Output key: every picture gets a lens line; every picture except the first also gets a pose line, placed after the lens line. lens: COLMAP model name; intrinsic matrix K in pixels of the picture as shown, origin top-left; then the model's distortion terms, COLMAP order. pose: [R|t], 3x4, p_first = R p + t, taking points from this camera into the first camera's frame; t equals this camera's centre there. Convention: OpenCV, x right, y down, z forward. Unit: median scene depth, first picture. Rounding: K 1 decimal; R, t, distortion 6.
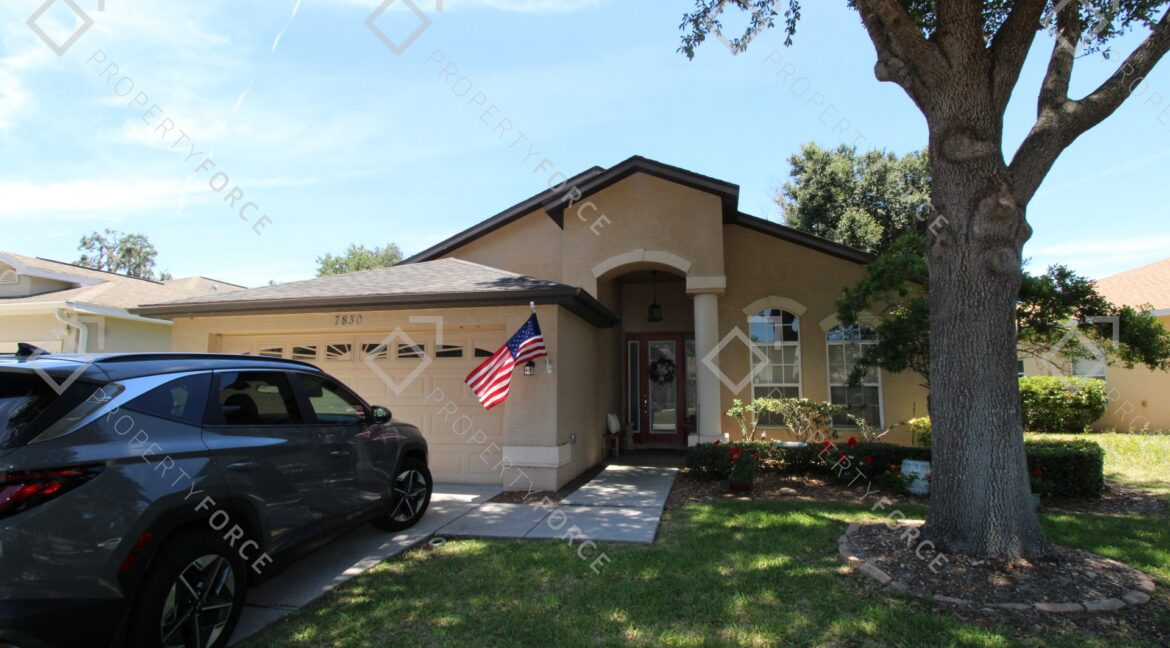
lens RADIAL K [[532.7, 0, 586.1], [0, 532.7, 329.0], [0, 0, 1]] dist [-0.001499, -0.000054]
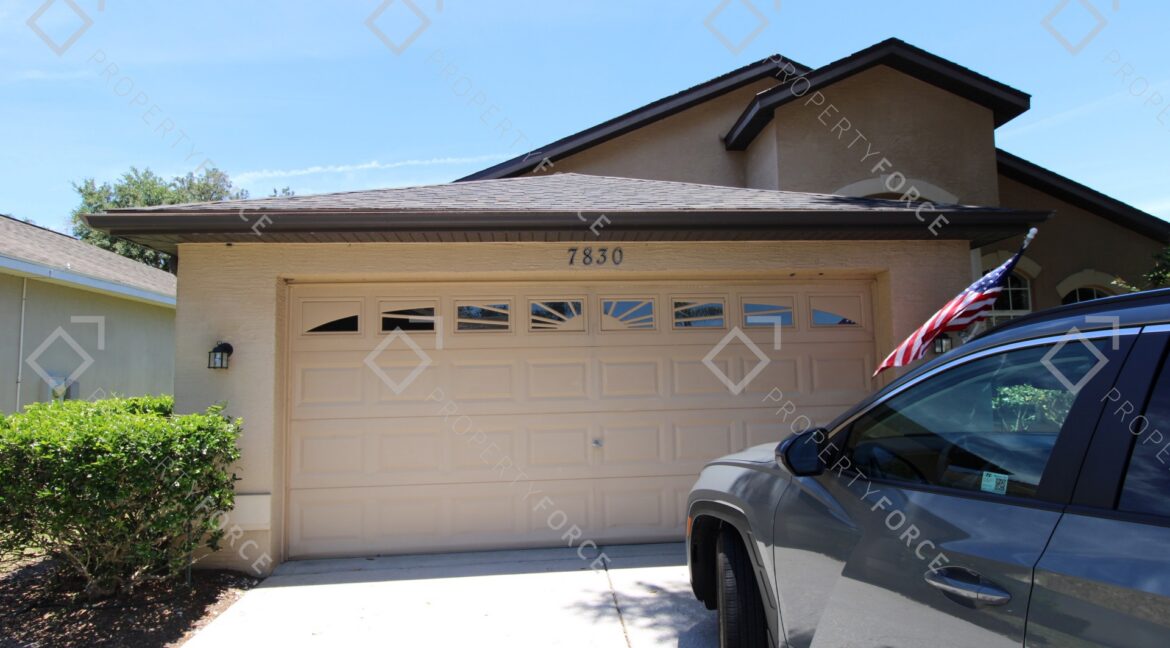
lens RADIAL K [[651.2, 0, 585.1], [0, 651.2, 320.5], [0, 0, 1]] dist [0.000586, -0.000277]
pose [[0.959237, 0.006126, 0.282536, -0.628415], [-0.011840, 0.999758, 0.018523, 0.035519], [-0.282354, -0.021113, 0.959078, 0.352566]]
